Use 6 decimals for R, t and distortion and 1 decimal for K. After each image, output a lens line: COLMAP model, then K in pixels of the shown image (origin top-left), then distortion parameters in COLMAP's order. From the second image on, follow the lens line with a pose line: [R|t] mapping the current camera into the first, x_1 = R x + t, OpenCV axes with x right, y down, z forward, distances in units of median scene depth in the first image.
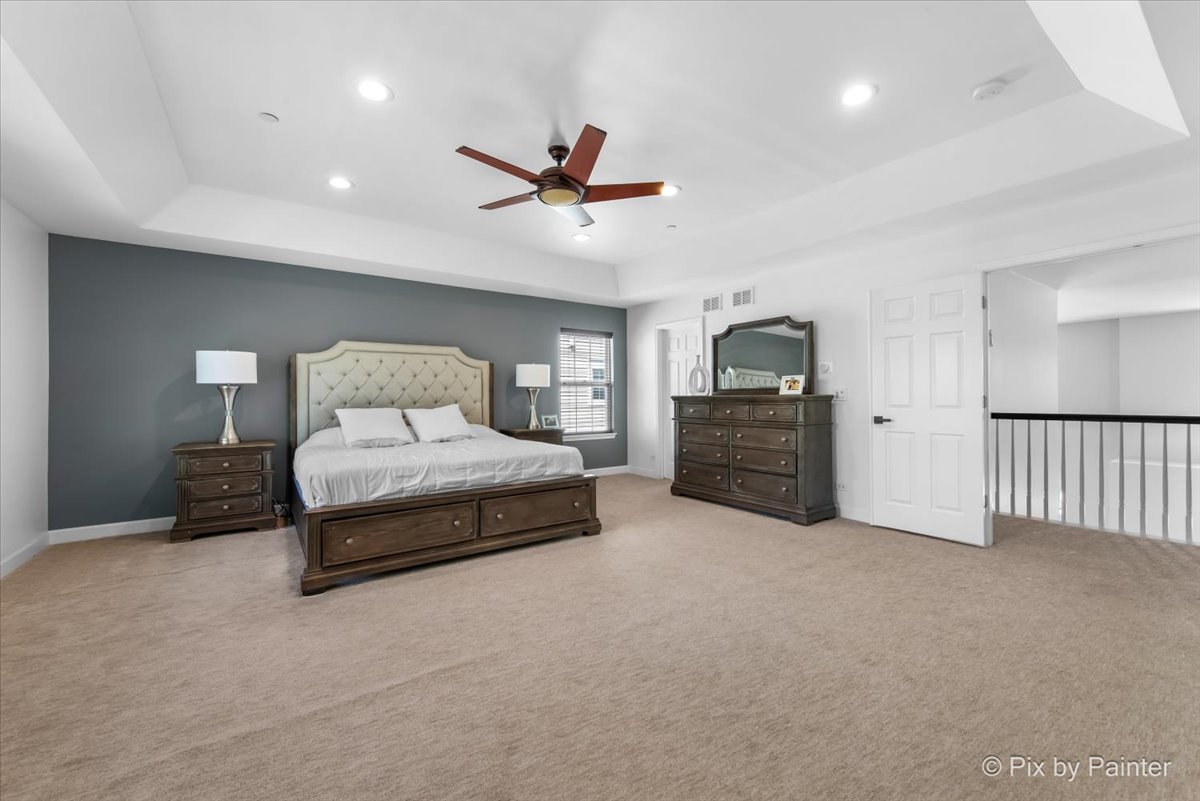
lens RADIAL K [[479.0, 0, 596.0], [0, 479.0, 396.5], [0, 0, 1]] dist [0.008568, 0.000308]
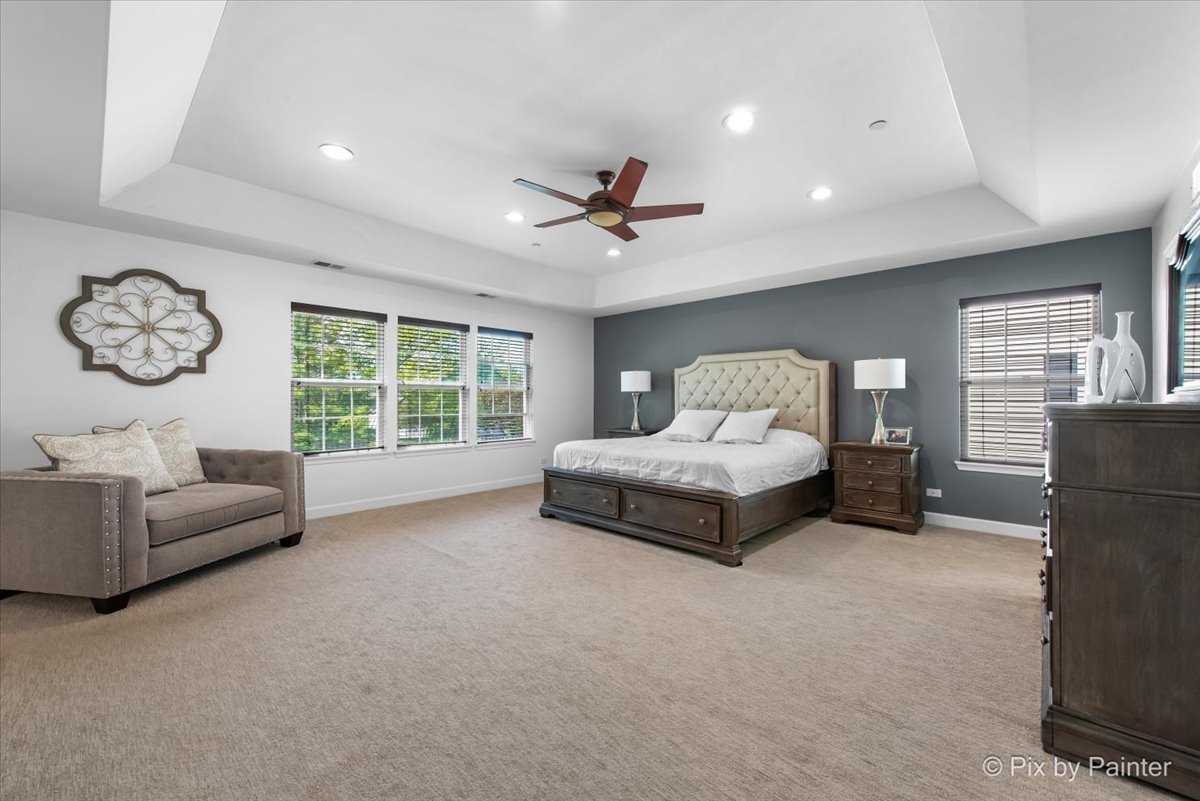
lens RADIAL K [[479.0, 0, 597.9], [0, 479.0, 399.4], [0, 0, 1]] dist [0.008568, 0.000308]
pose [[0.203524, 0.002234, -0.979067, 0.703433], [-0.005115, 0.999986, 0.001219, -0.003209], [0.979057, 0.004760, 0.203532, 0.546291]]
